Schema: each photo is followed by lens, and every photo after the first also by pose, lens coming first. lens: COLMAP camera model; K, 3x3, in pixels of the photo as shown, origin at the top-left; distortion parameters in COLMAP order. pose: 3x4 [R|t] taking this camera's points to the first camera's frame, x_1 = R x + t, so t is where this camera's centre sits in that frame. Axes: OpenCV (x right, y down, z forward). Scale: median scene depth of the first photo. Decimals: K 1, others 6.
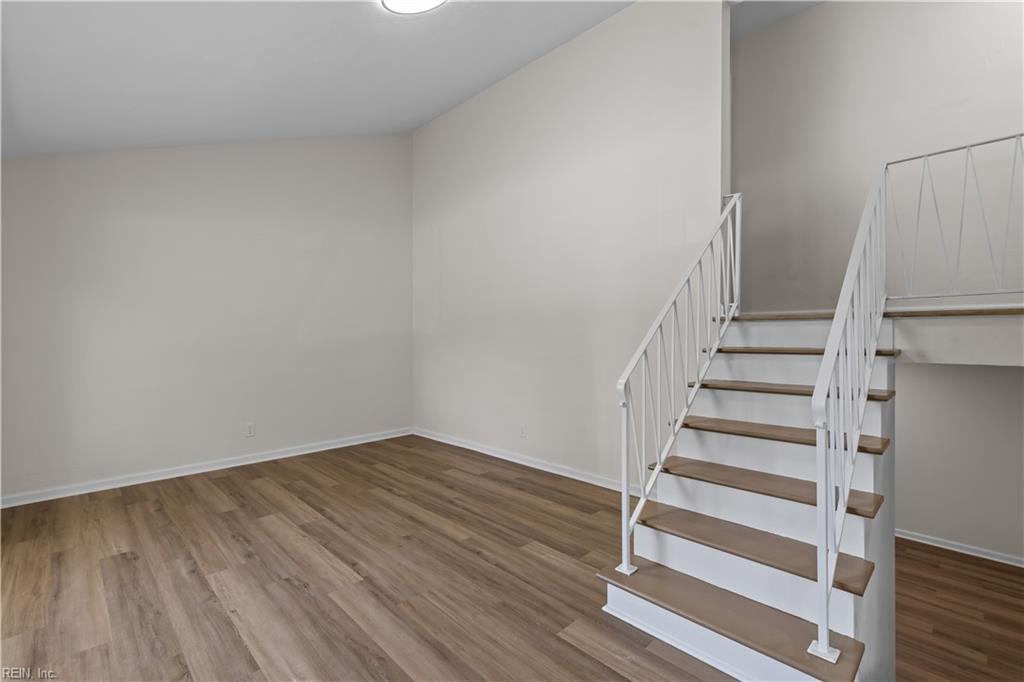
lens RADIAL K [[443.2, 0, 507.5], [0, 443.2, 338.3], [0, 0, 1]] dist [0.001667, -0.000306]
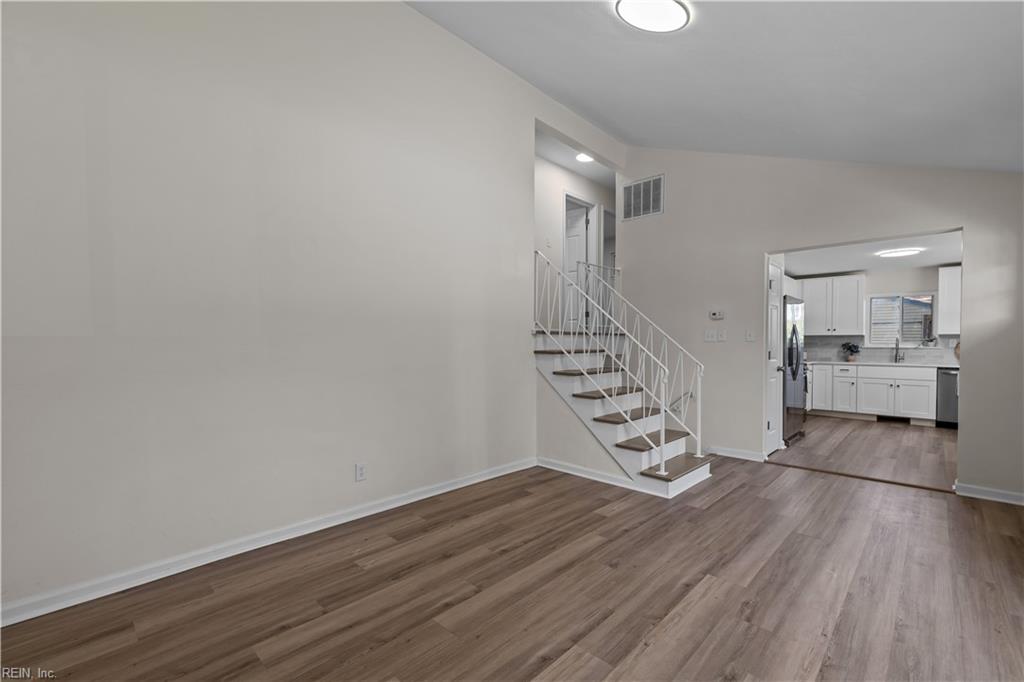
lens RADIAL K [[443.2, 0, 507.4], [0, 443.2, 342.2], [0, 0, 1]] dist [0.001667, -0.000306]
pose [[-0.014292, 0.001540, 0.999897, -1.105692], [0.003874, 0.999991, -0.001485, -0.007605], [-0.999890, 0.003852, -0.014298, 1.198982]]
